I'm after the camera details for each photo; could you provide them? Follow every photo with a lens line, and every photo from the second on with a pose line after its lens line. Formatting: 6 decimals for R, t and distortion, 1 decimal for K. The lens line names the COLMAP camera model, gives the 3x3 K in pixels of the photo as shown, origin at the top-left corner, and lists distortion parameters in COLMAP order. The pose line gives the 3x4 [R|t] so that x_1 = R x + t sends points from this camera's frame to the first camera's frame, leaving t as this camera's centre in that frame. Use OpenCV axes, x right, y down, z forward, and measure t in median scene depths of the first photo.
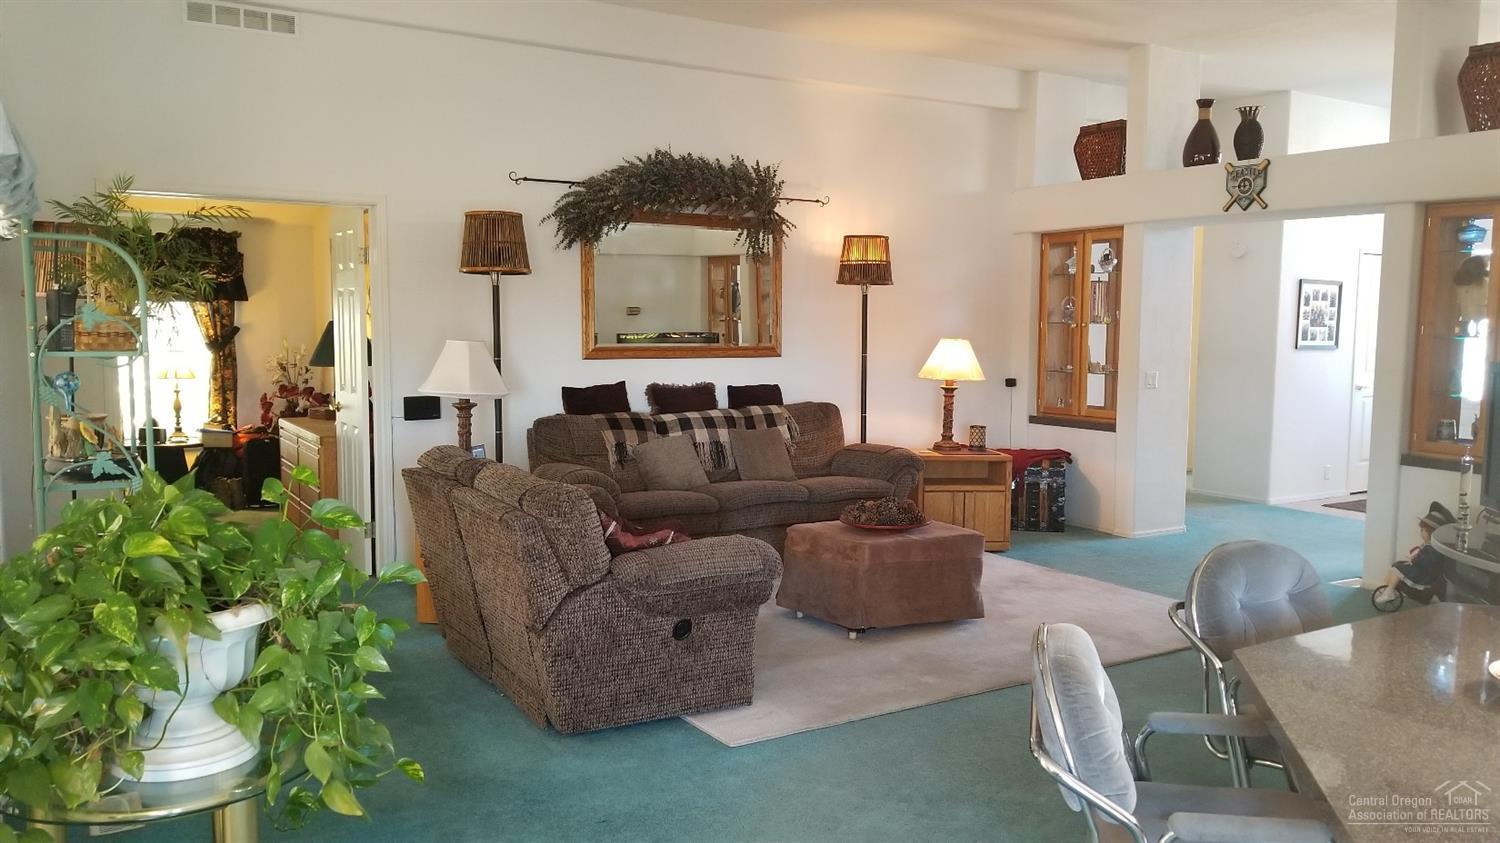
lens RADIAL K [[1198.3, 0, 750.0], [0, 1198.3, 421.5], [0, 0, 1]] dist [0.046783, -0.085451]
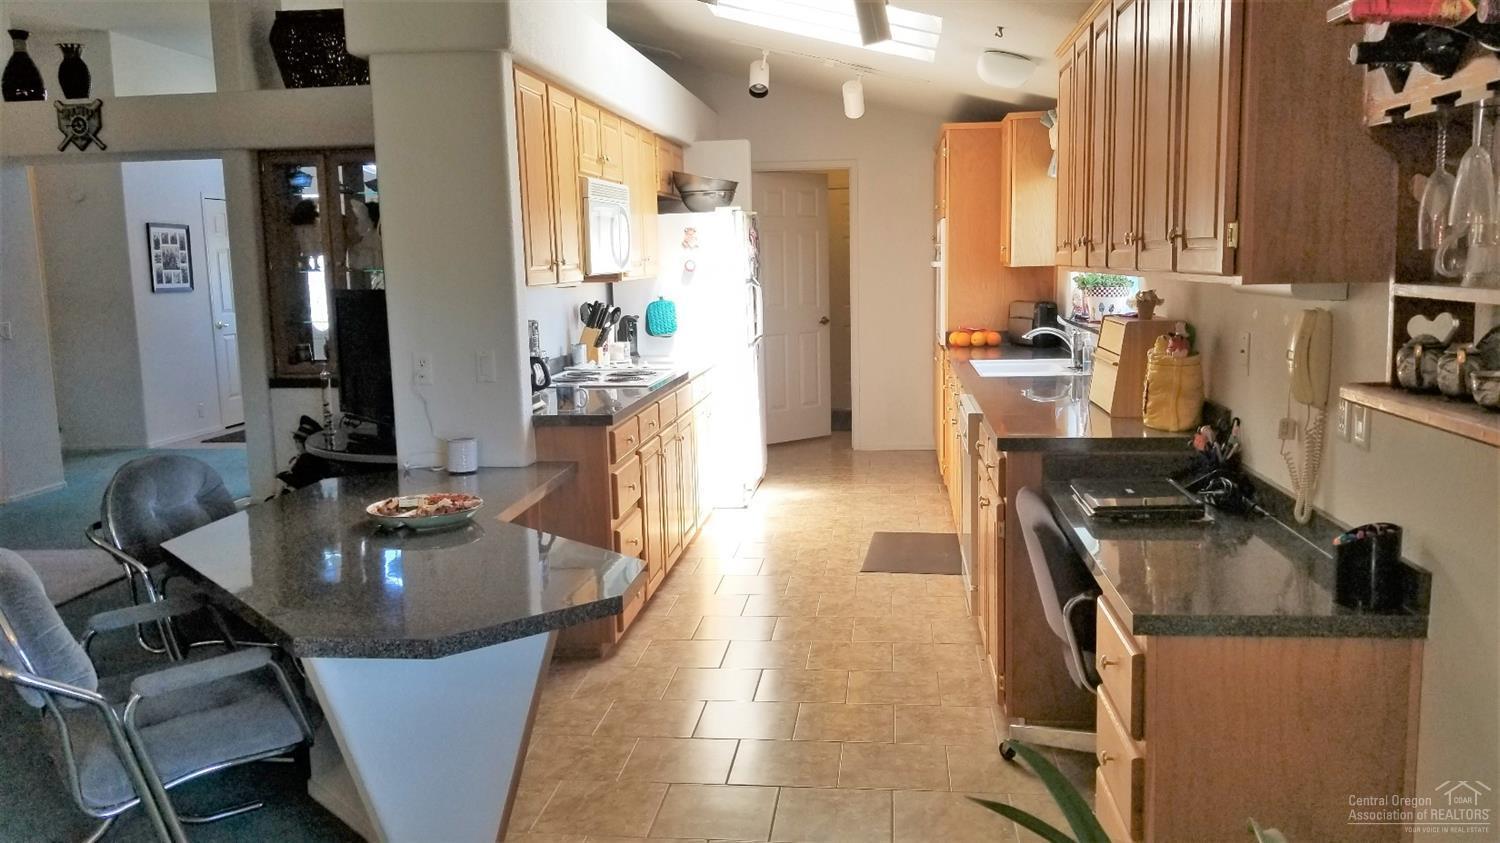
lens RADIAL K [[1238.1, 0, 779.0], [0, 1238.1, 423.9], [0, 0, 1]] dist [0.035022, -0.003437]
pose [[0.622476, -0.133678, 0.771138, -0.057872], [0.105029, 0.990661, 0.086951, 0.017979], [-0.775559, 0.026866, 0.630703, -0.087029]]
